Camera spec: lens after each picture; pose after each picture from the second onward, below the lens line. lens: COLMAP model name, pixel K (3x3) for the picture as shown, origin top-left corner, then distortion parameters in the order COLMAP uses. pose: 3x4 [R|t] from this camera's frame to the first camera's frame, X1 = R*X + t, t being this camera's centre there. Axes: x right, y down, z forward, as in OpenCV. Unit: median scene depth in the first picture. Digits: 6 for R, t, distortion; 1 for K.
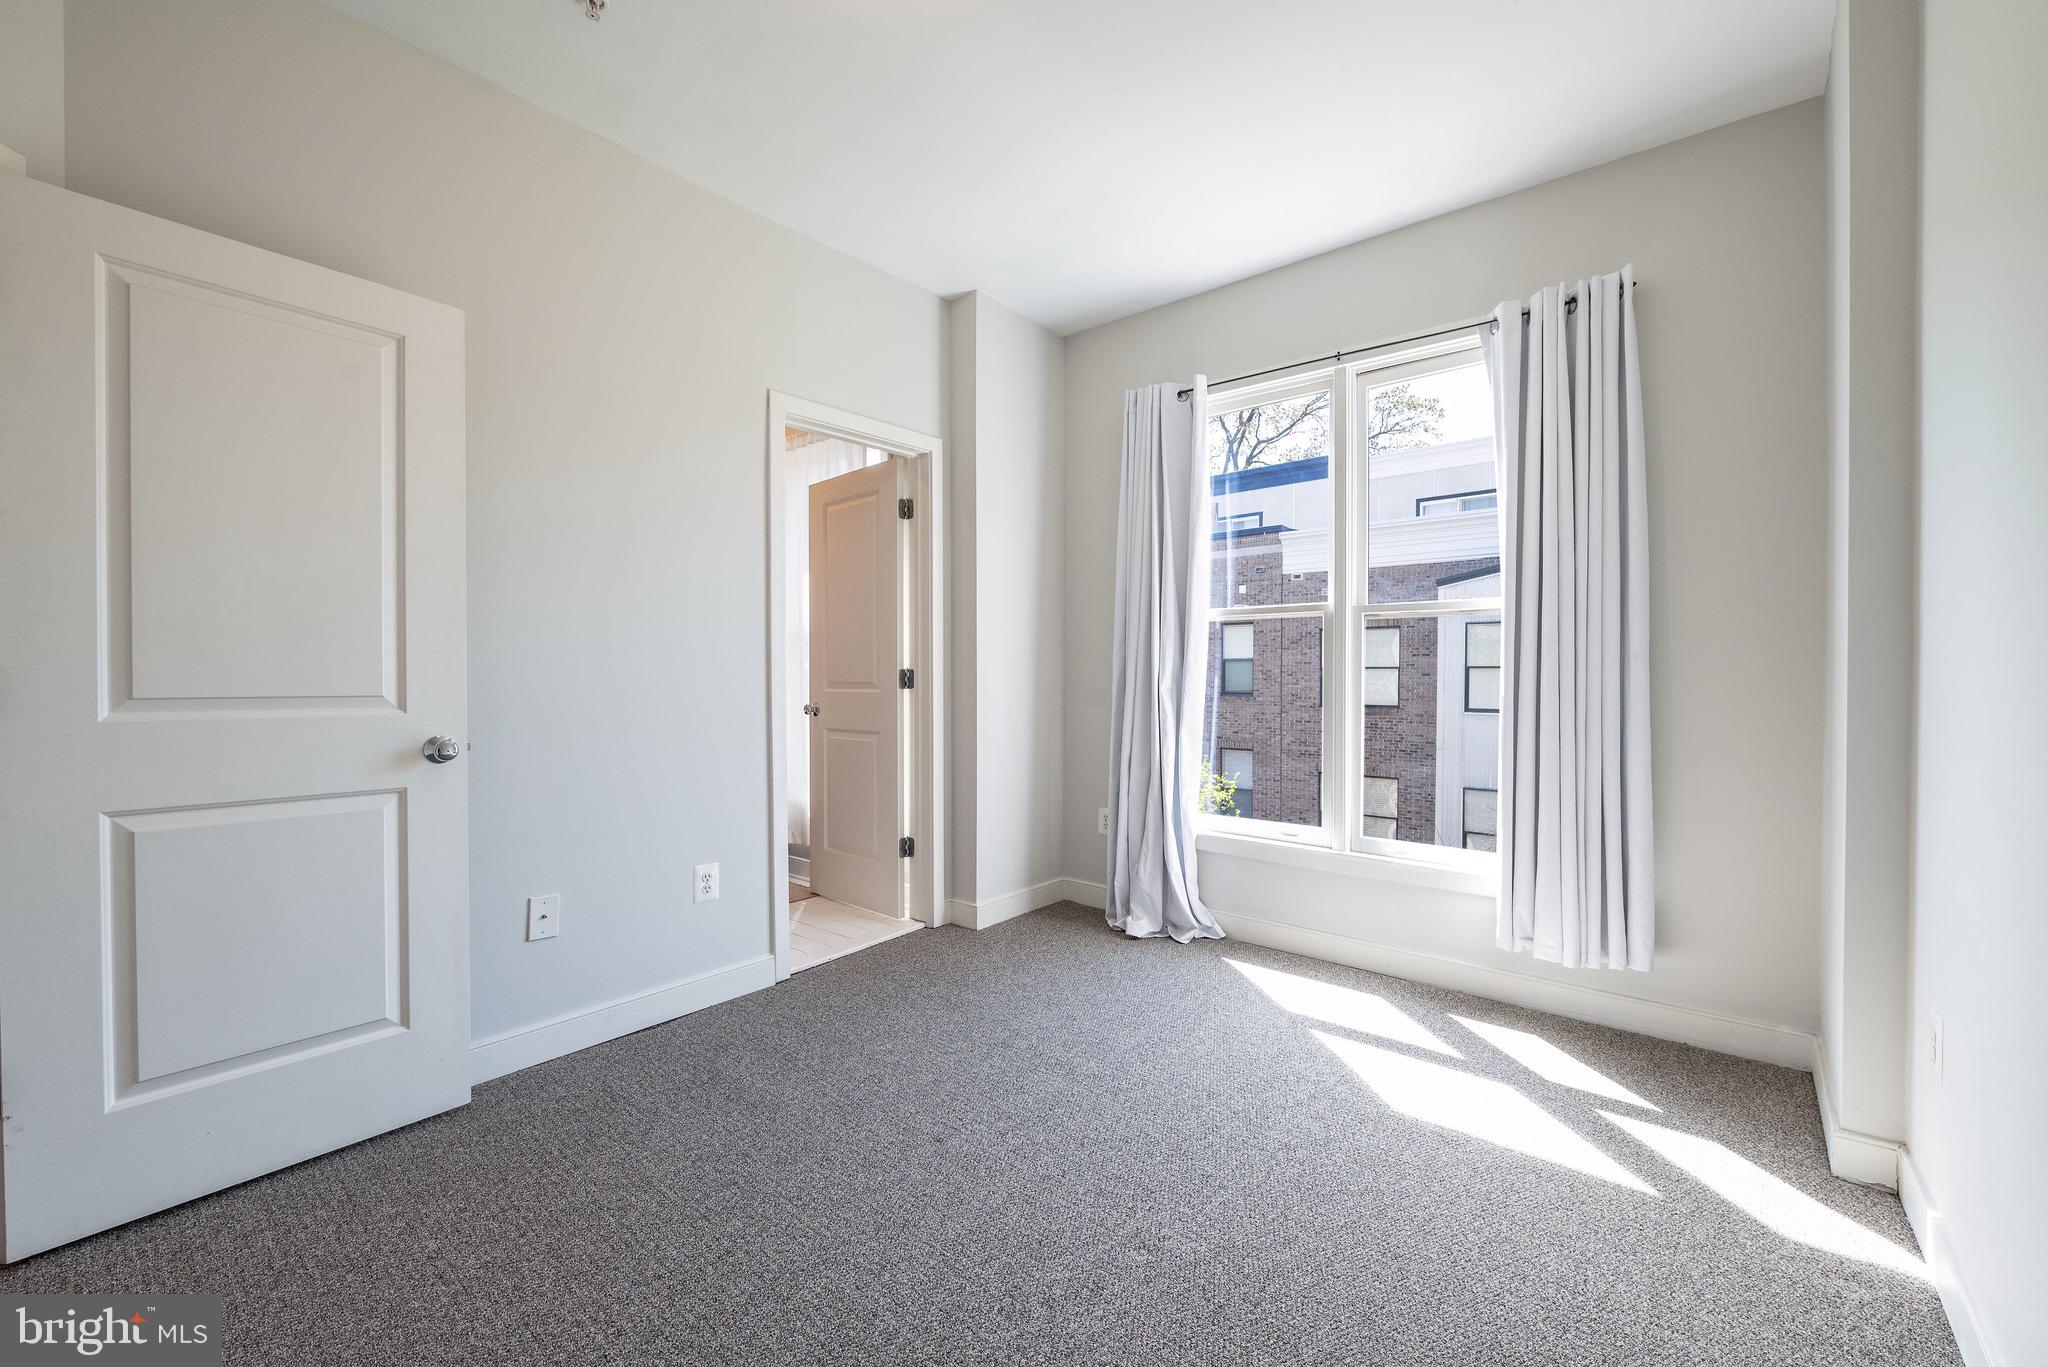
lens RADIAL K [[816.8, 0, 1032.9], [0, 816.8, 689.9], [0, 0, 1]] dist [-0.008695, -0.000470]
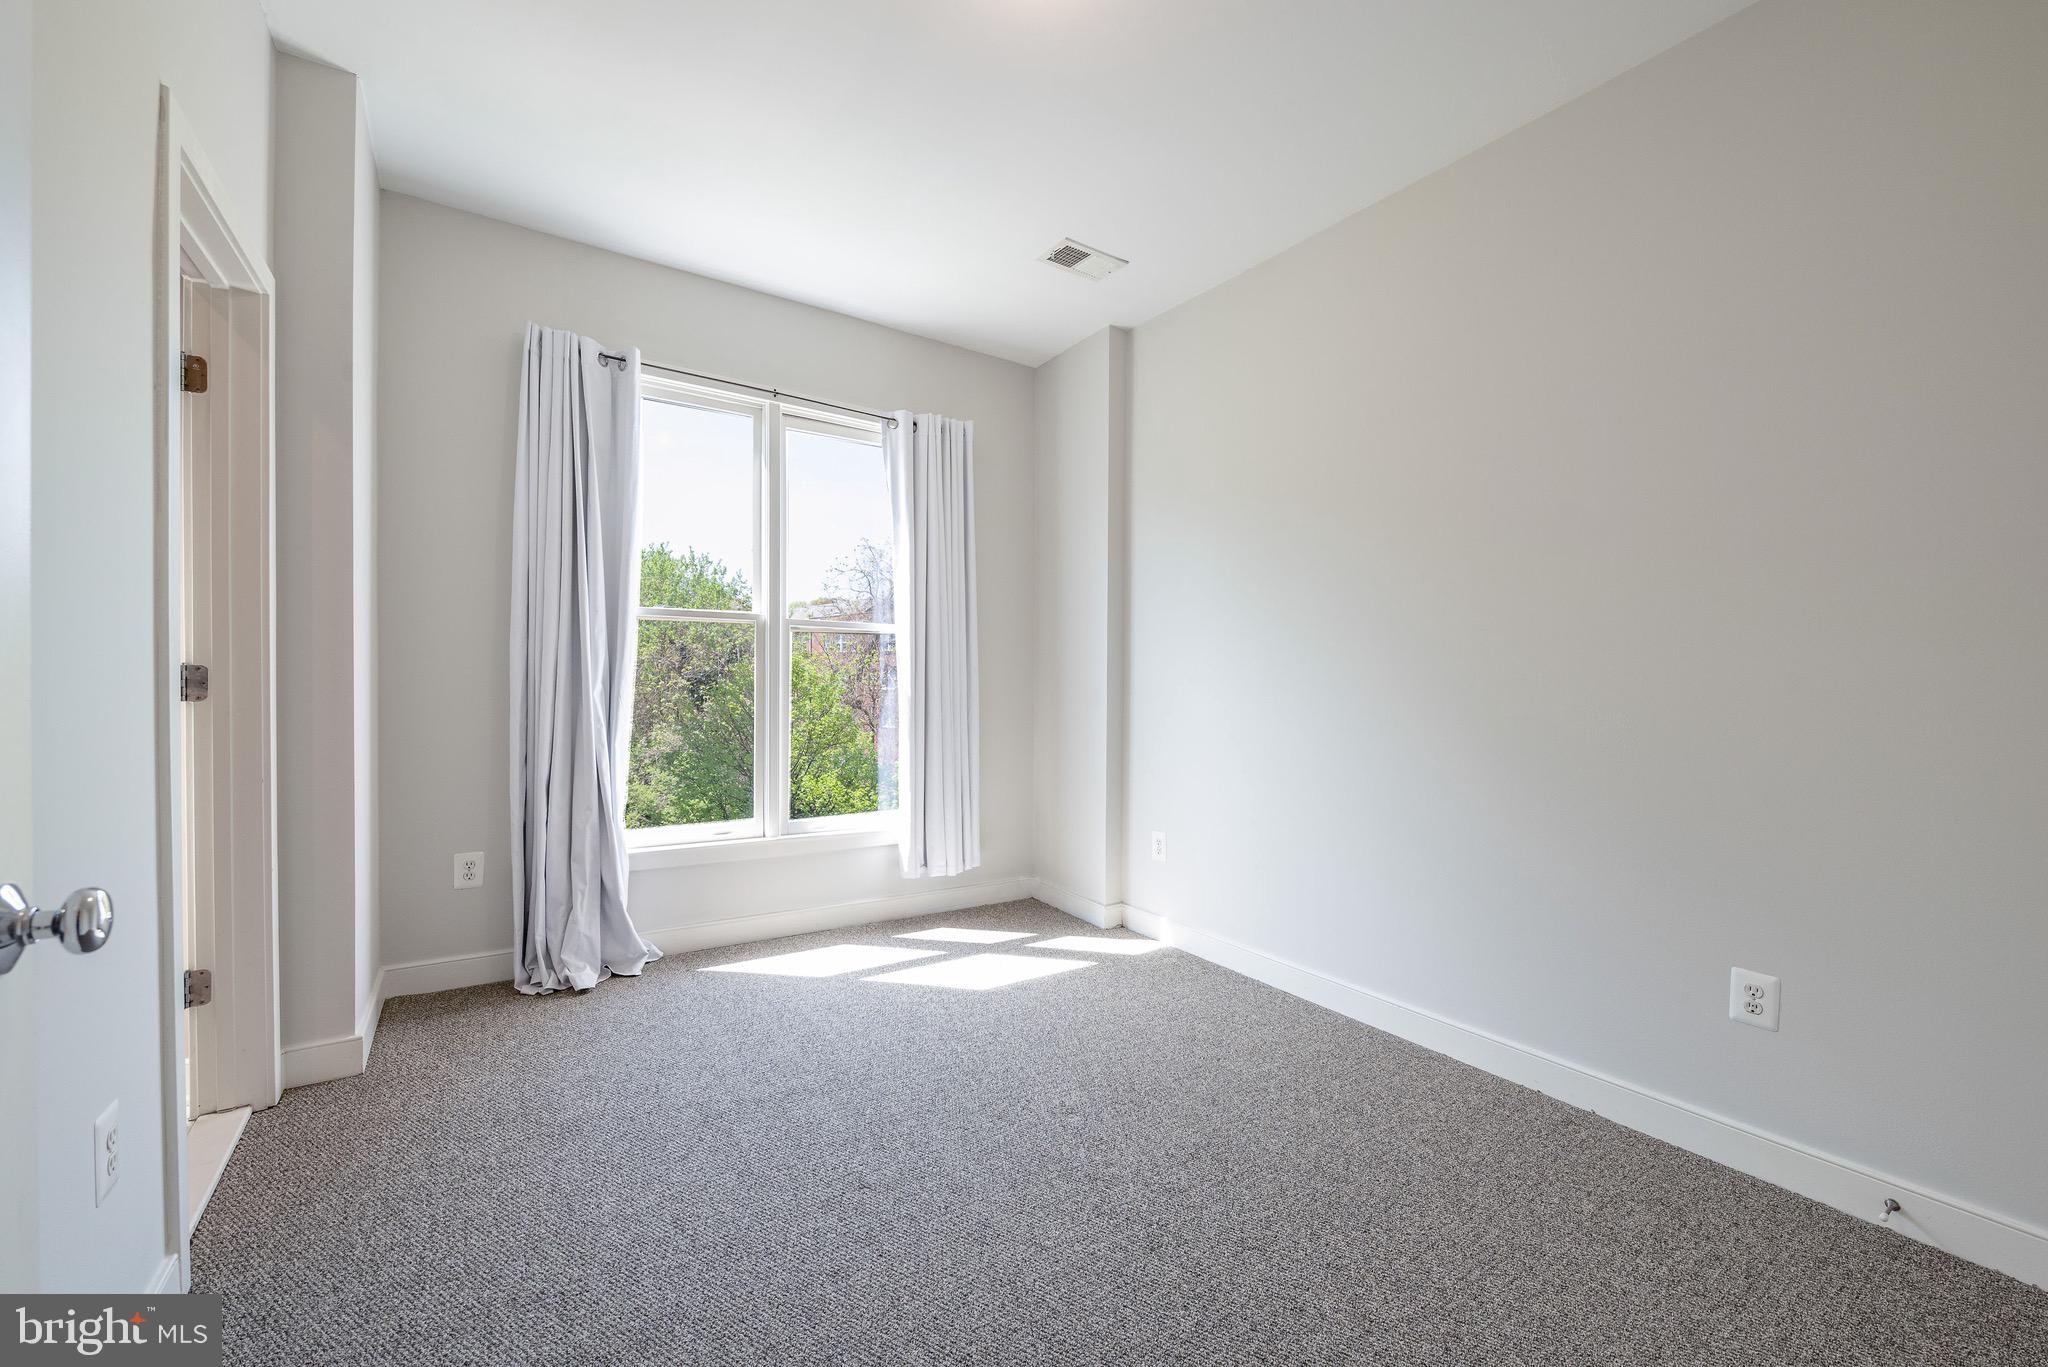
lens RADIAL K [[816.8, 0, 1032.9], [0, 816.8, 689.9], [0, 0, 1]] dist [-0.008695, -0.000470]
pose [[0.274691, -0.010833, 0.961471, -0.671419], [0.005152, 0.999939, 0.009794, -0.014604], [-0.961519, 0.002263, 0.274730, 0.395850]]
